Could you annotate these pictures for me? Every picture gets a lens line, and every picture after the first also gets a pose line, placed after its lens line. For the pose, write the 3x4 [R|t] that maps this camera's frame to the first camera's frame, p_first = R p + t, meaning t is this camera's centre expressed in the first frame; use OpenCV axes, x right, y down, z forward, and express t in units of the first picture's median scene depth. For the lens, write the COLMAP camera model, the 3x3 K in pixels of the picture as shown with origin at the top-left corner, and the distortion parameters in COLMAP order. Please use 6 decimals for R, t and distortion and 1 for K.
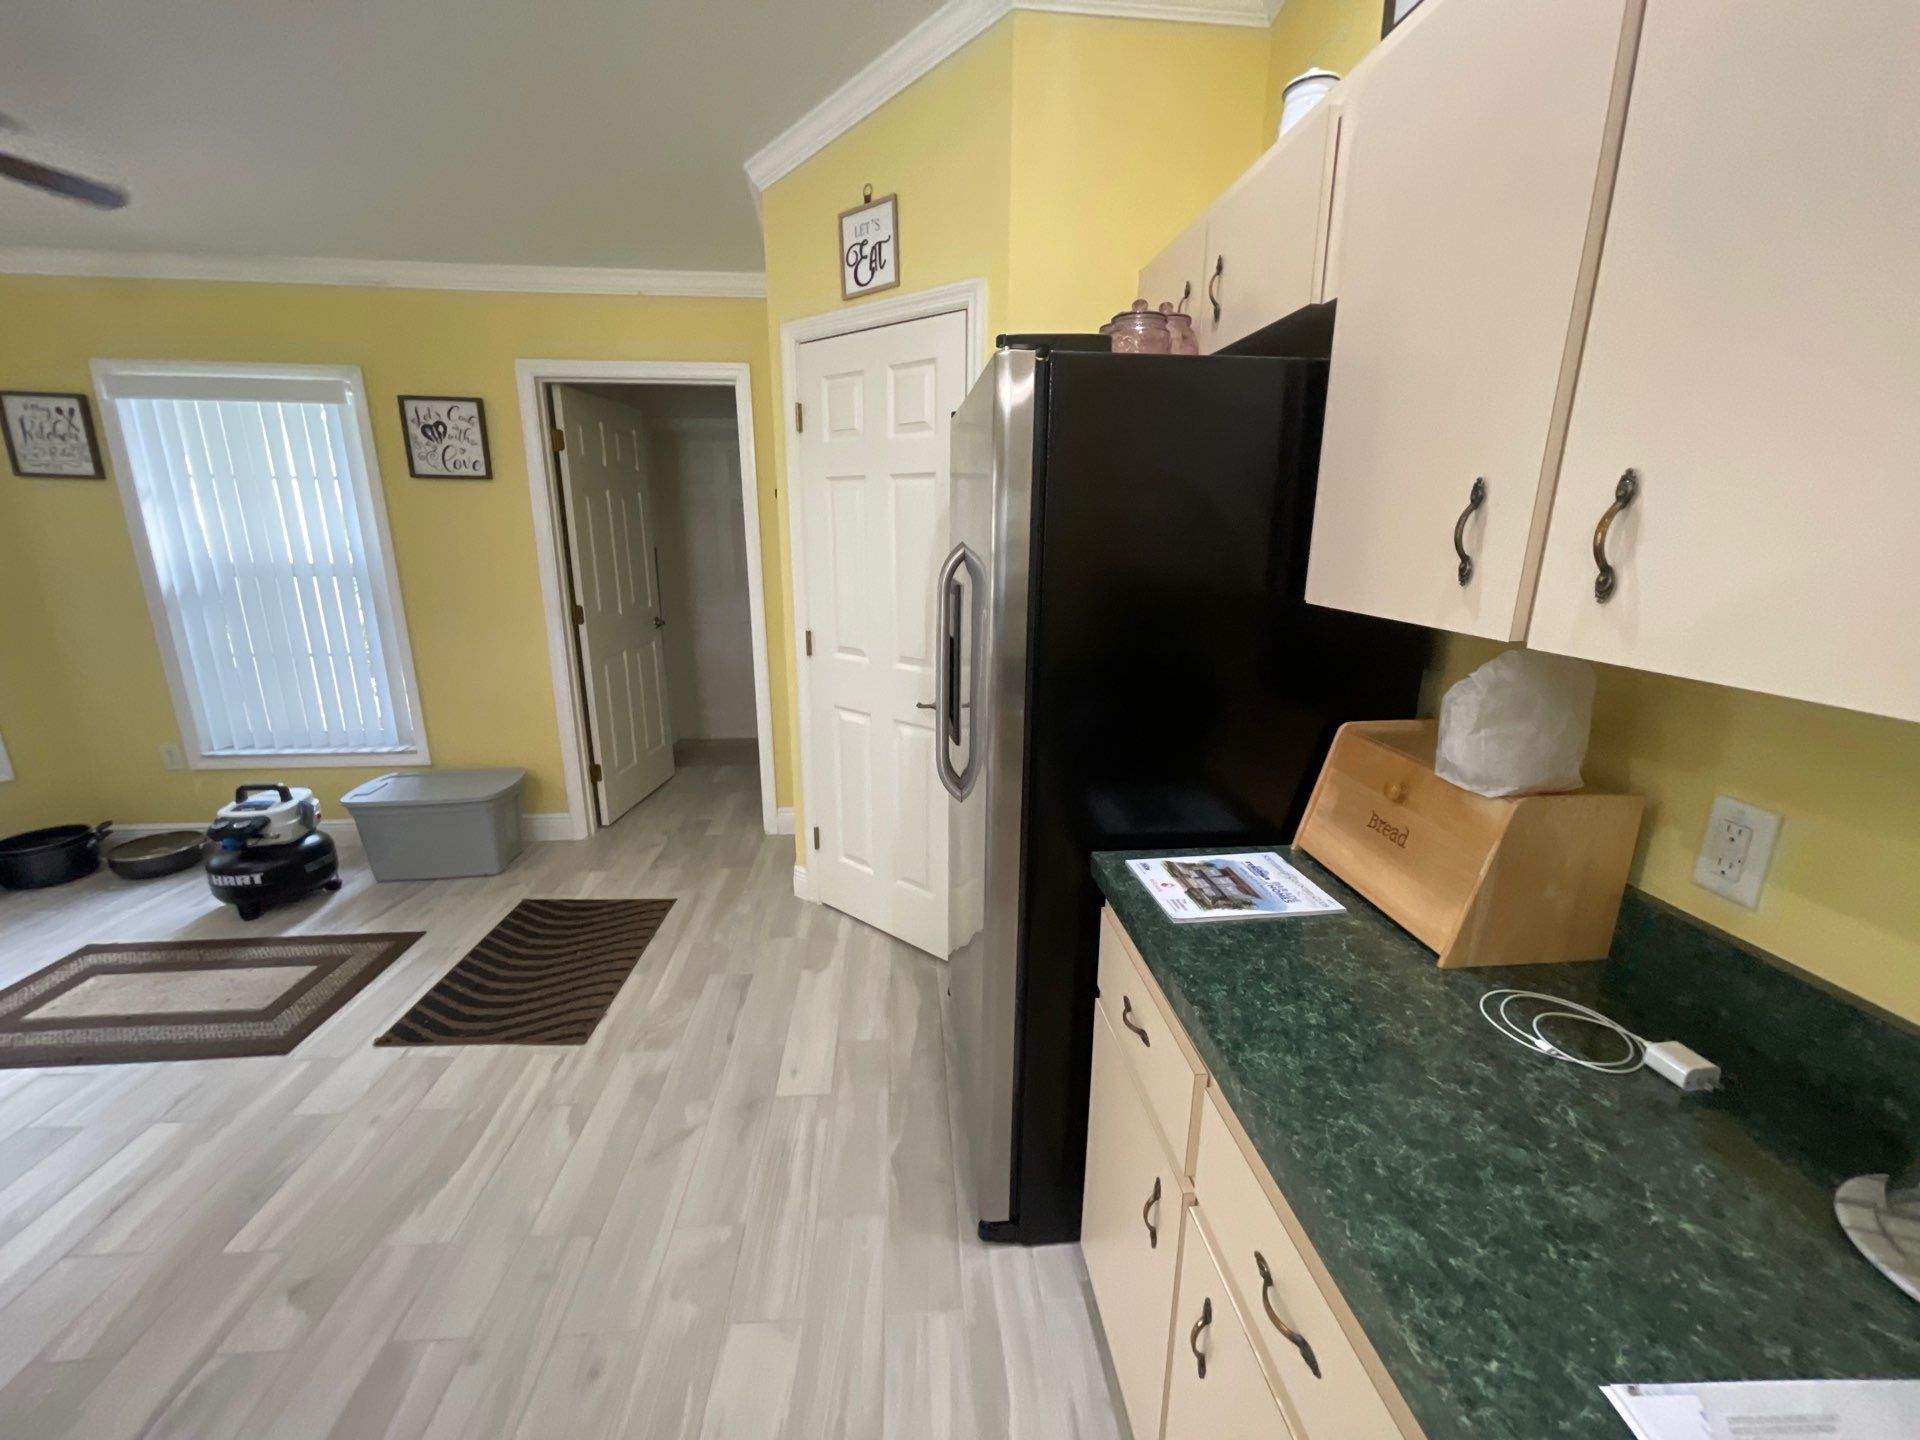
lens RADIAL K [[779.9, 0, 955.4], [0, 779.9, 728.5], [0, 0, 1]] dist [0.001324, -0.000149]
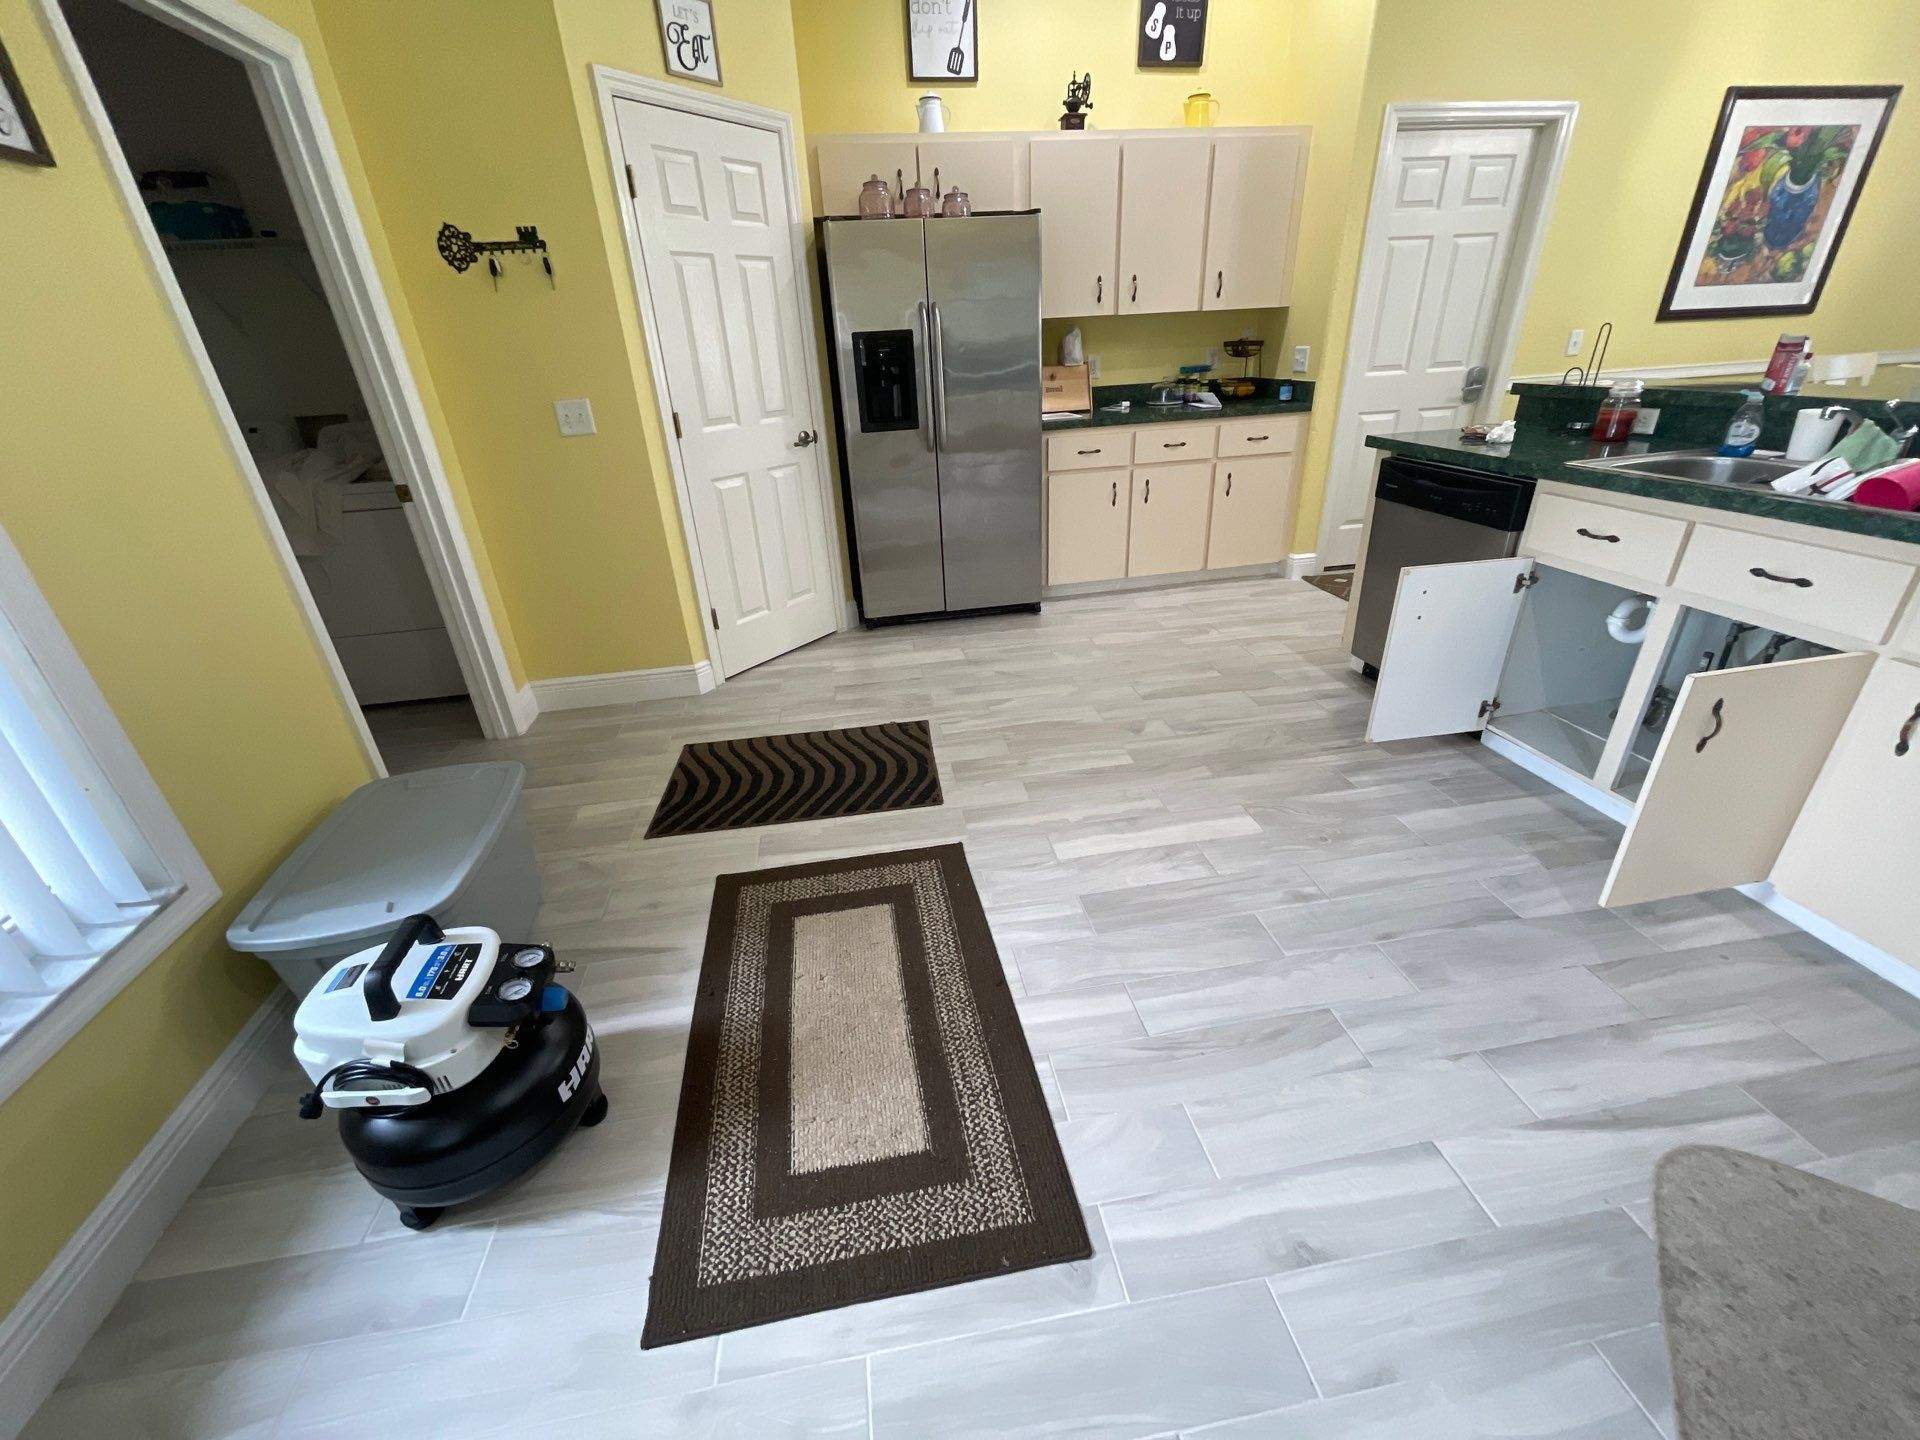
lens RADIAL K [[779.9, 0, 953.2], [0, 779.9, 727.1], [0, 0, 1]] dist [0.001324, -0.000149]
pose [[-0.086363, -0.447273, 0.890218, -1.230027], [0.301510, 0.839919, 0.451252, -0.121096], [-0.949544, 0.307381, 0.062320, 0.658913]]
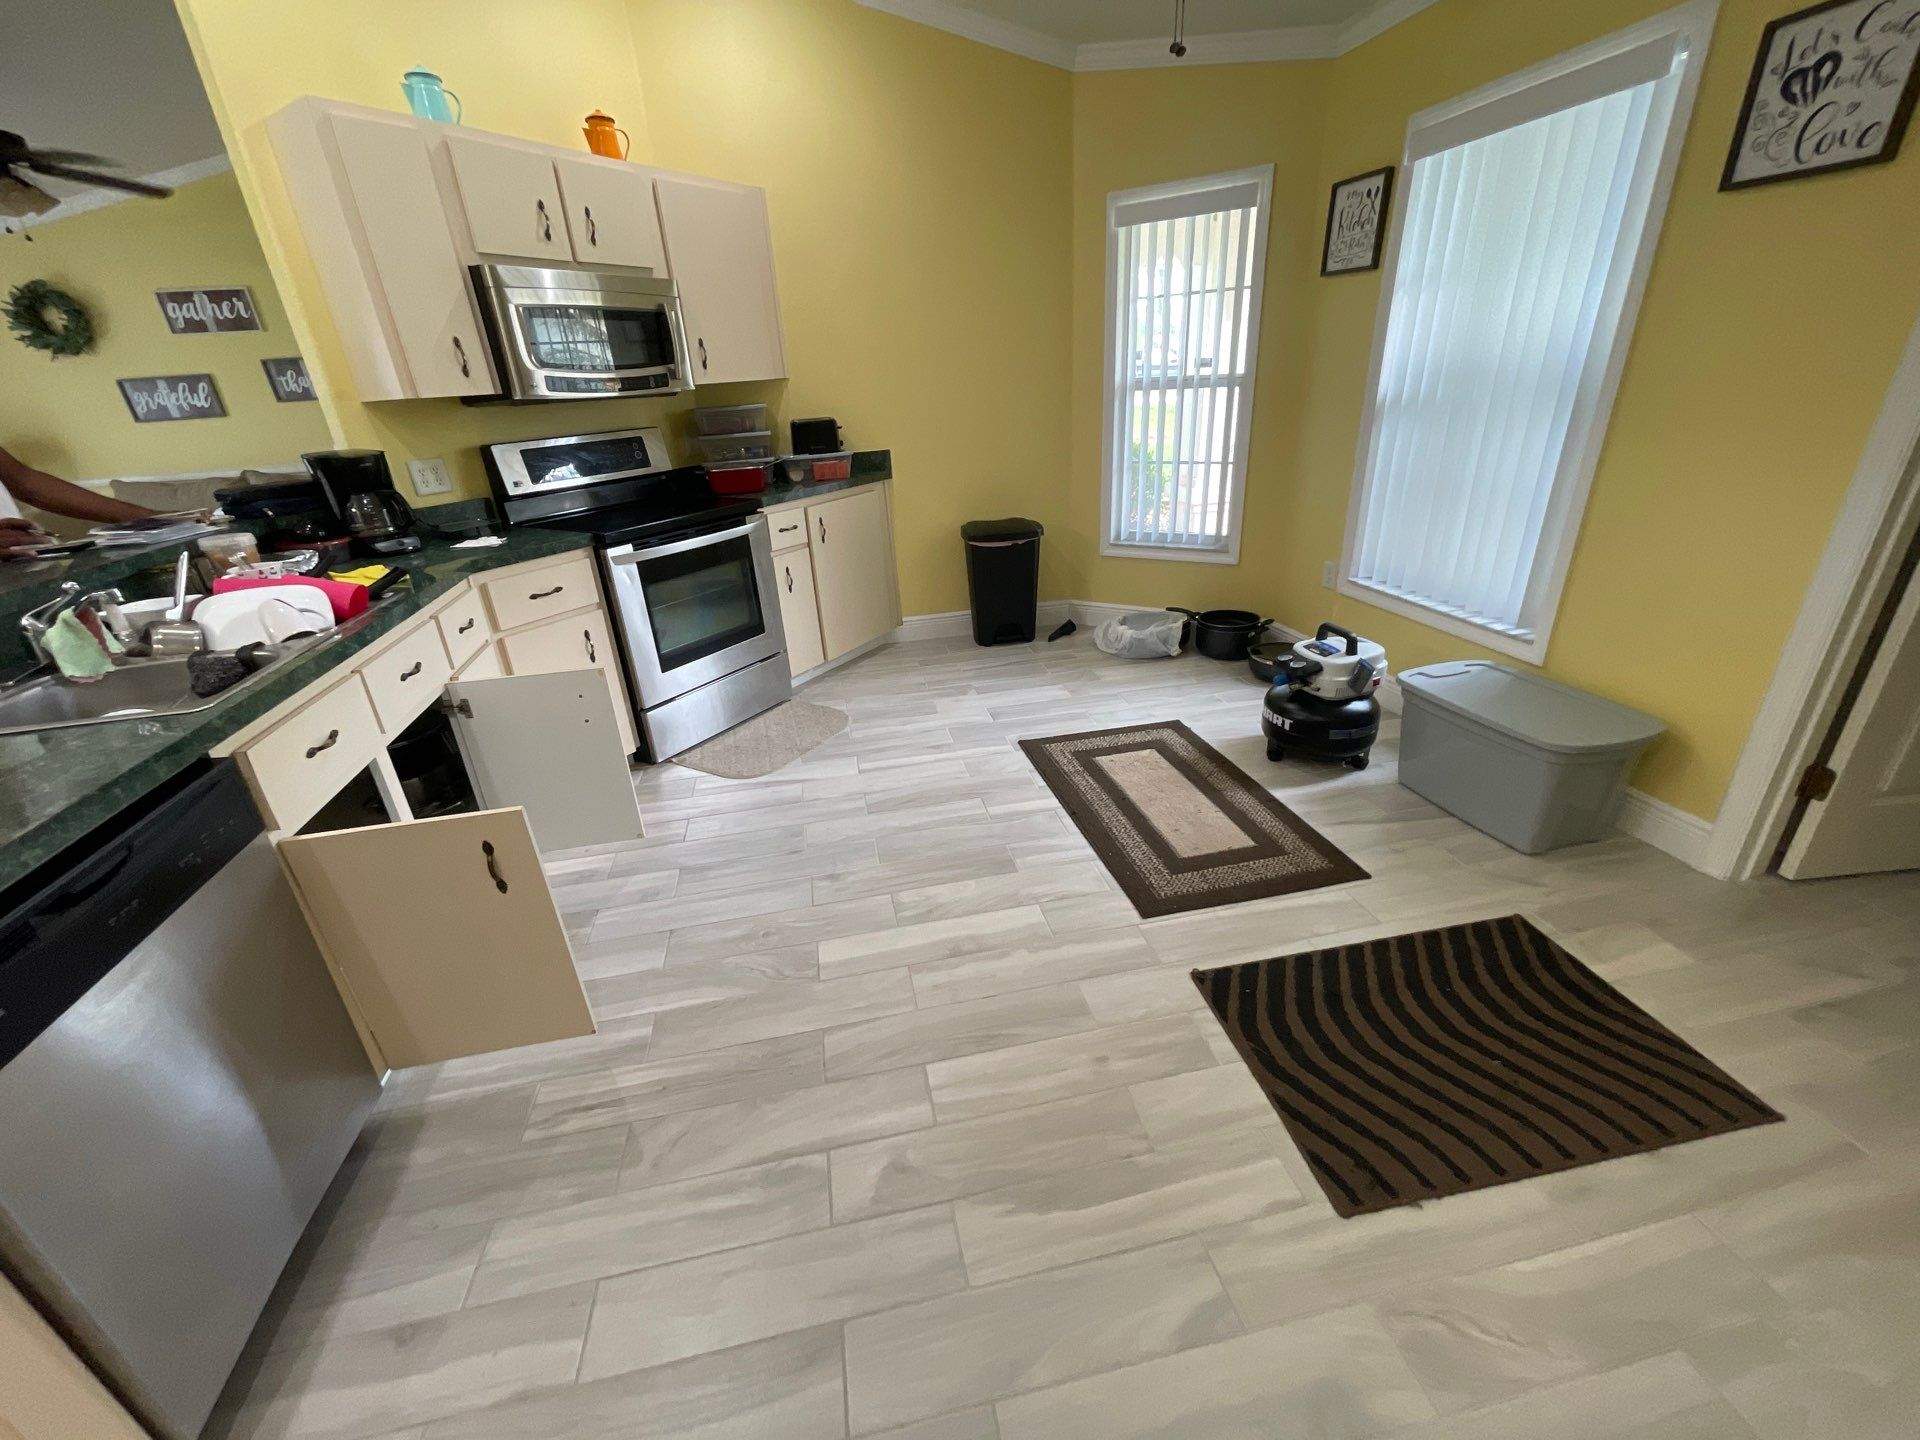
lens RADIAL K [[779.9, 0, 949.0], [0, 779.9, 722.6], [0, 0, 1]] dist [0.001324, -0.000149]
pose [[0.125133, 0.392246, -0.911309, -0.093641], [-0.200506, 0.909574, 0.363967, -0.064673], [0.971668, 0.137179, 0.192466, 0.412441]]
